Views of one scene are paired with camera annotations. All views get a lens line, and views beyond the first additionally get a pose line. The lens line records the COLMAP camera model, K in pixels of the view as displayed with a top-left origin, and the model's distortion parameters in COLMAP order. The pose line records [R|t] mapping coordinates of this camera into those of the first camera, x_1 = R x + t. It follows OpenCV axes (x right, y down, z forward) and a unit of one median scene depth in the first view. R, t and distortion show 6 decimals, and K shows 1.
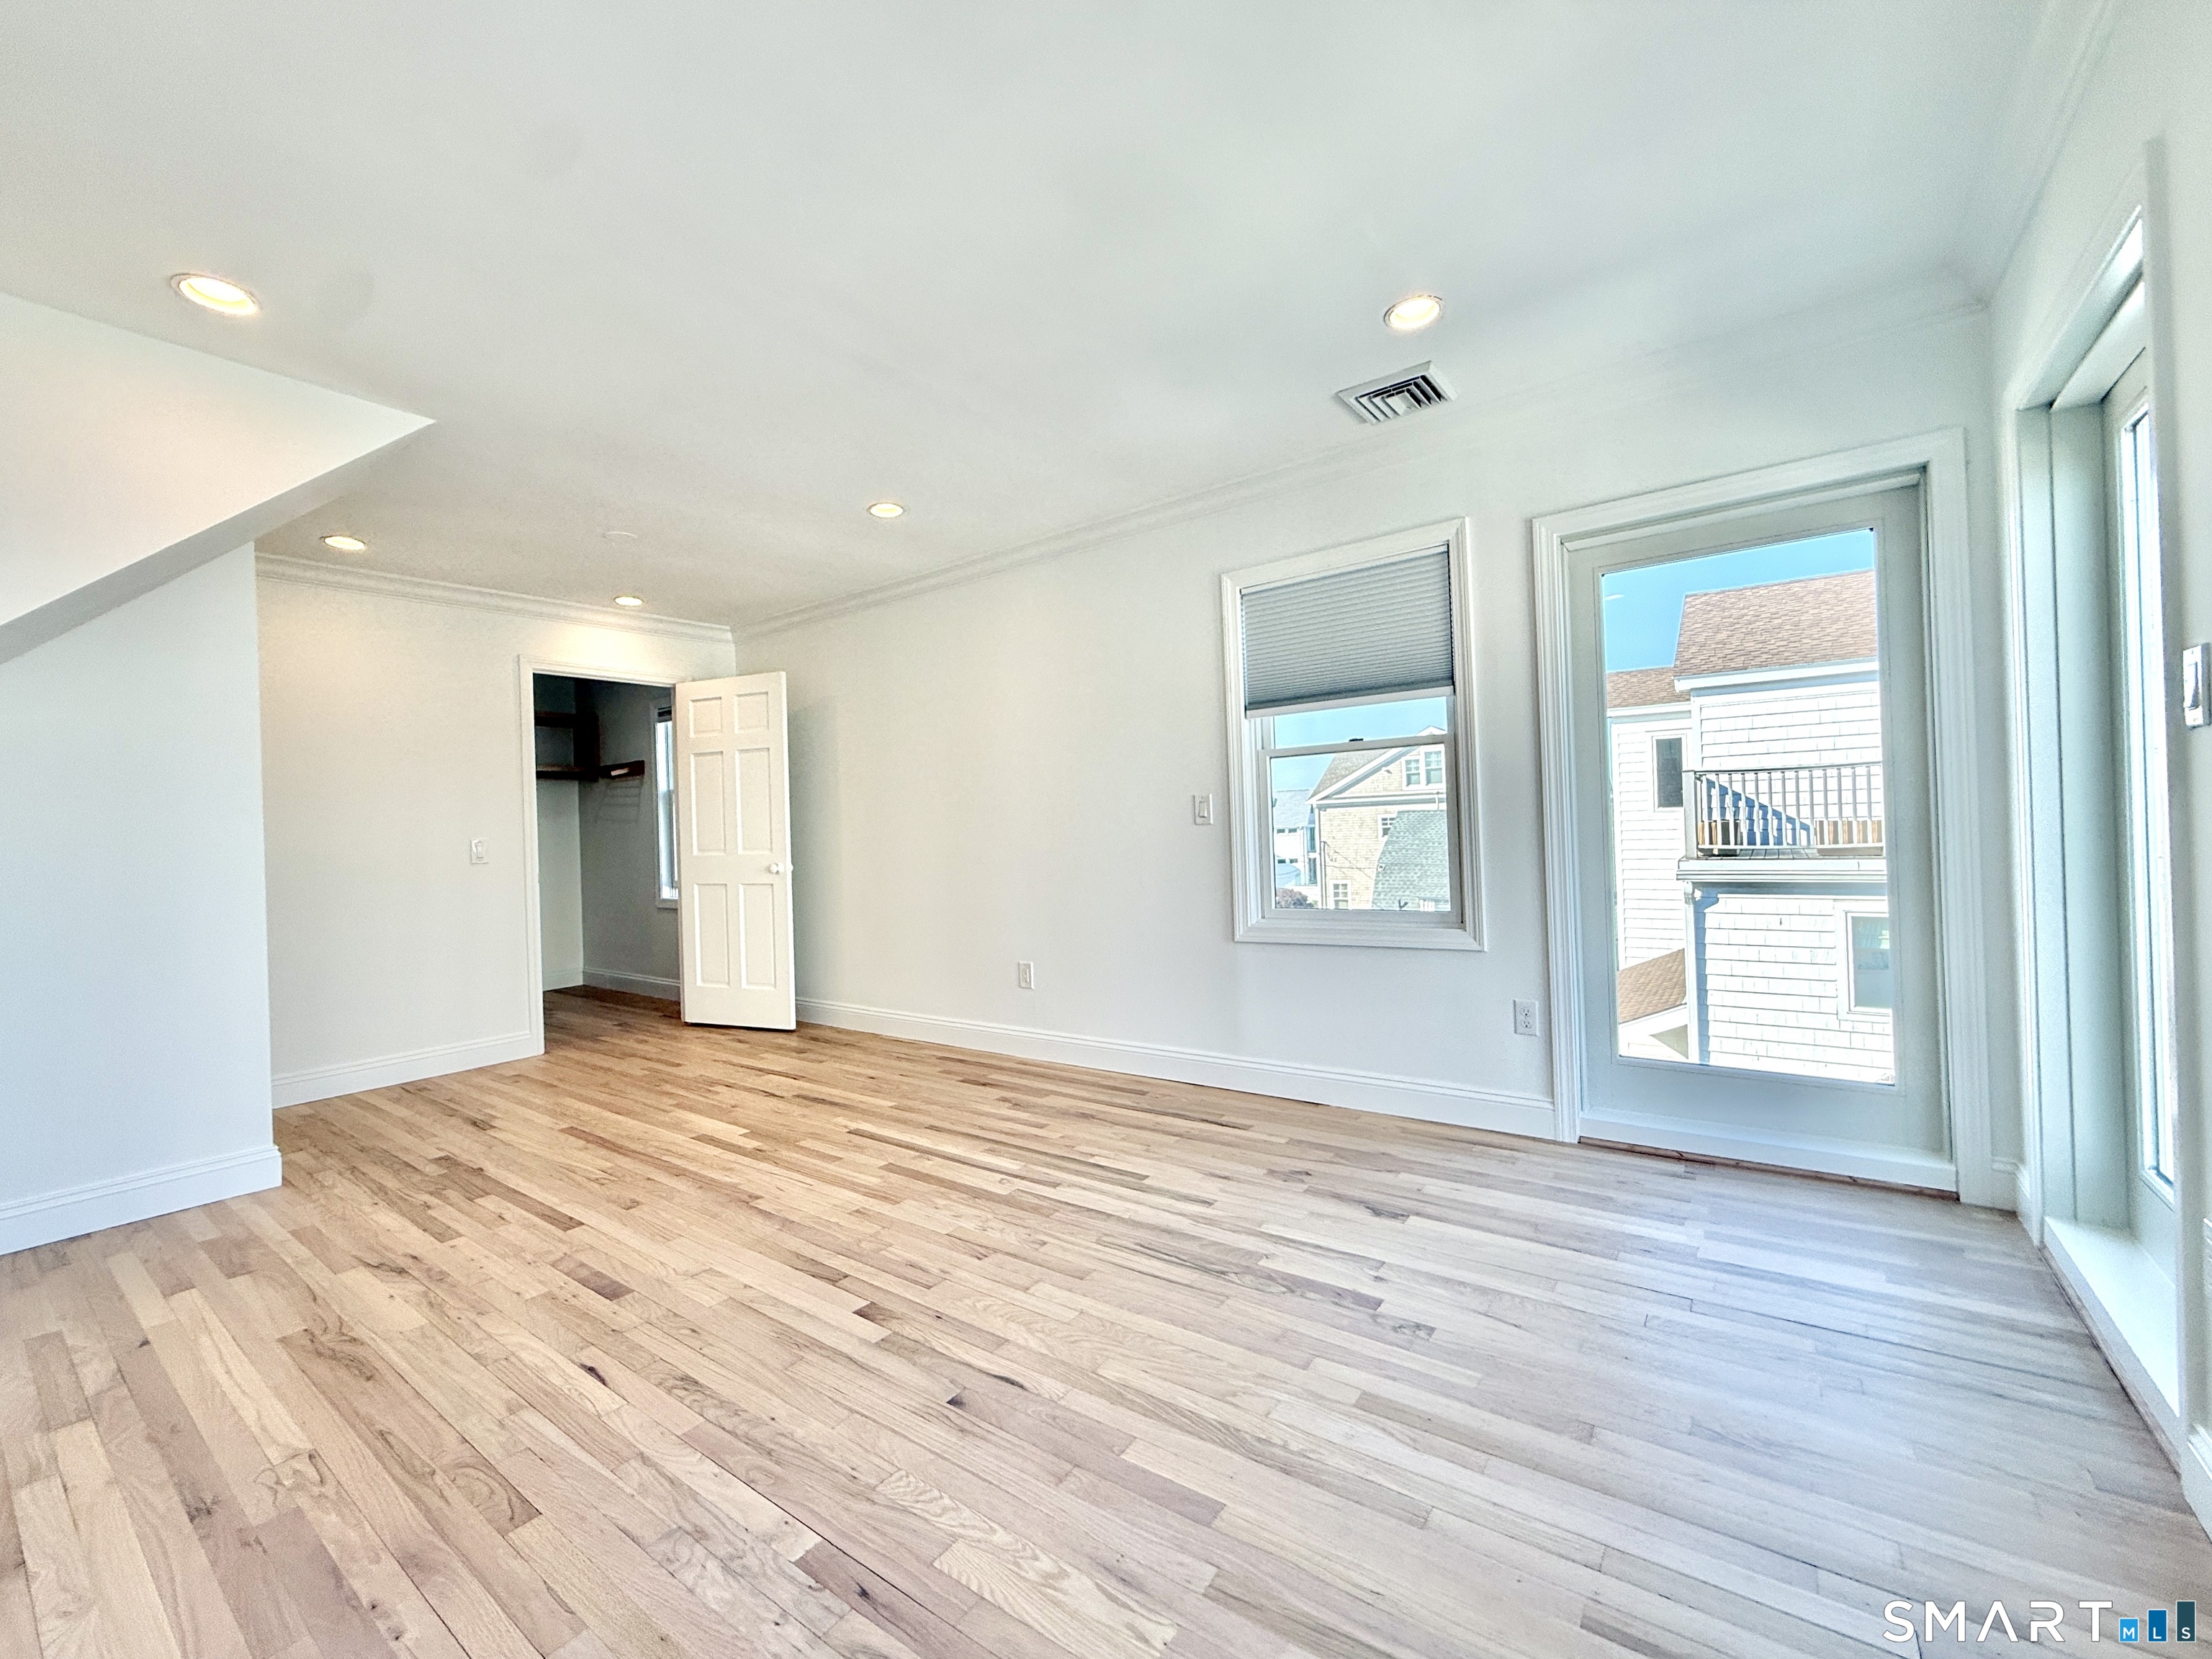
lens RADIAL K [[906.2, 0, 1106.0], [0, 906.2, 829.5], [0, 0, 1]] dist [0.000640, -0.000022]
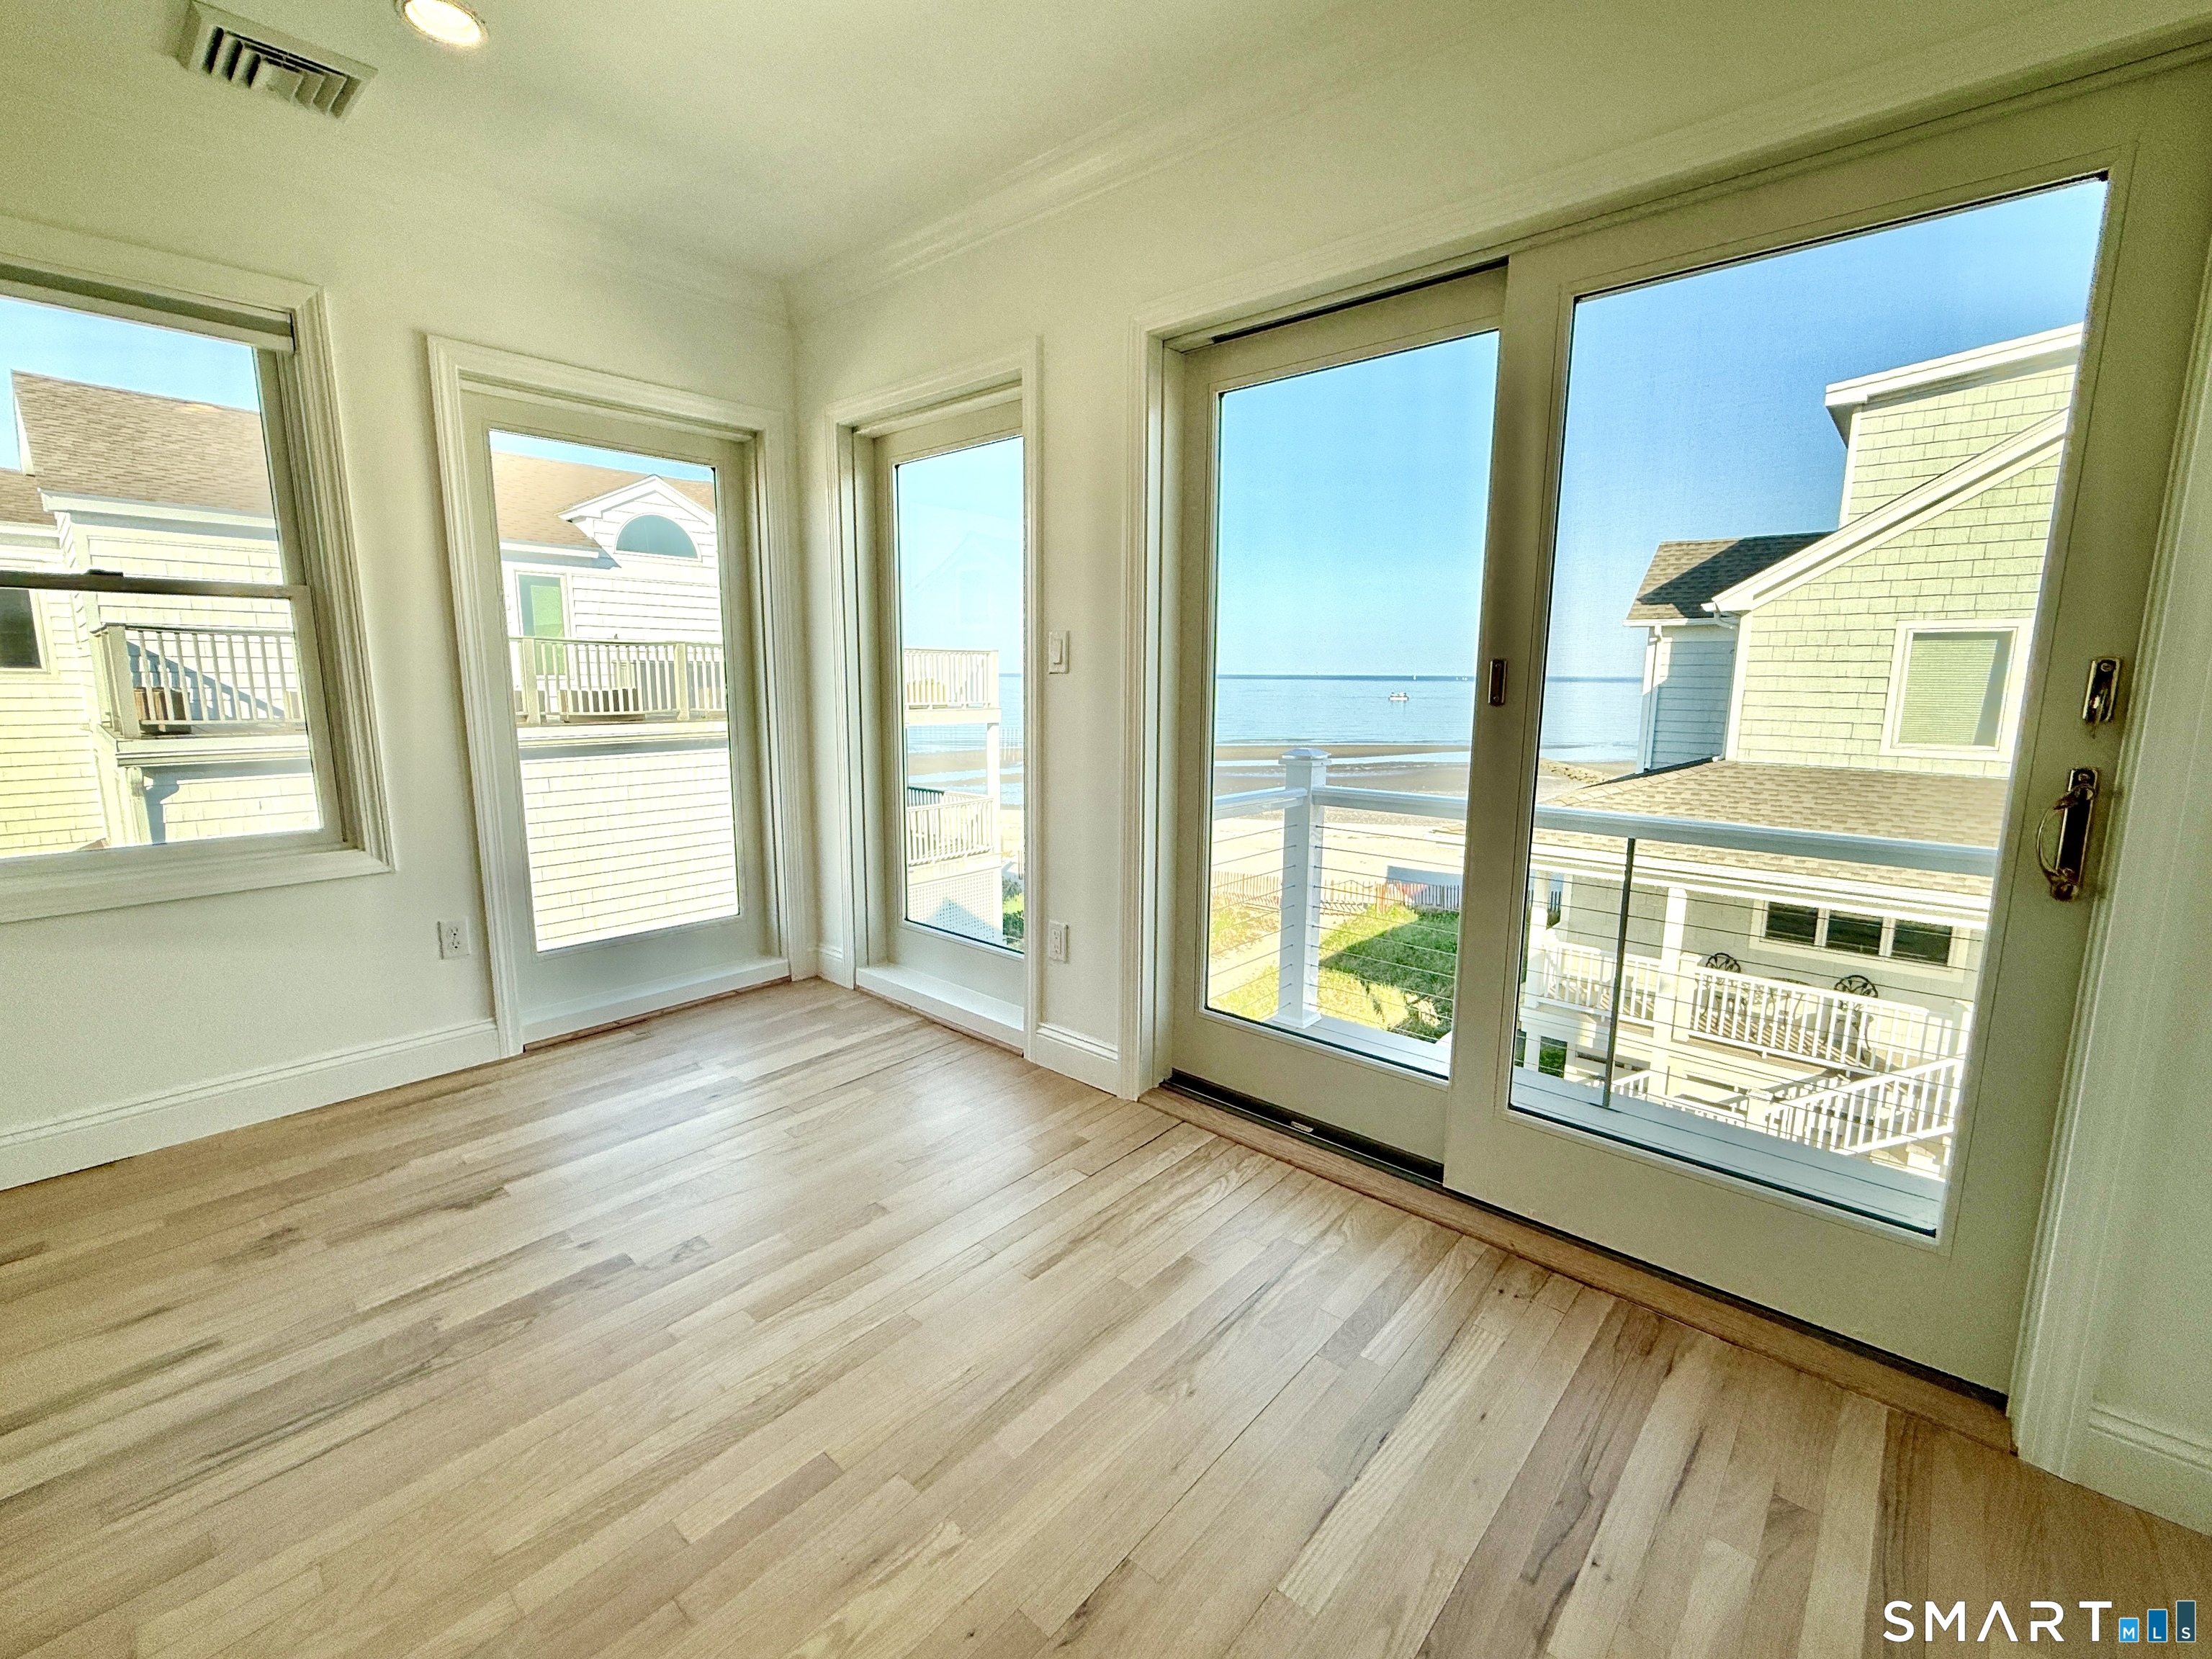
lens RADIAL K [[942.5, 0, 1106.0], [0, 942.5, 829.5], [0, 0, 1]] dist [0.001860, -0.000522]
pose [[0.099322, -0.127705, 0.986826, -0.380721], [-0.011293, 0.991522, 0.129449, -0.020484], [-0.994991, -0.024001, 0.097038, 0.321353]]
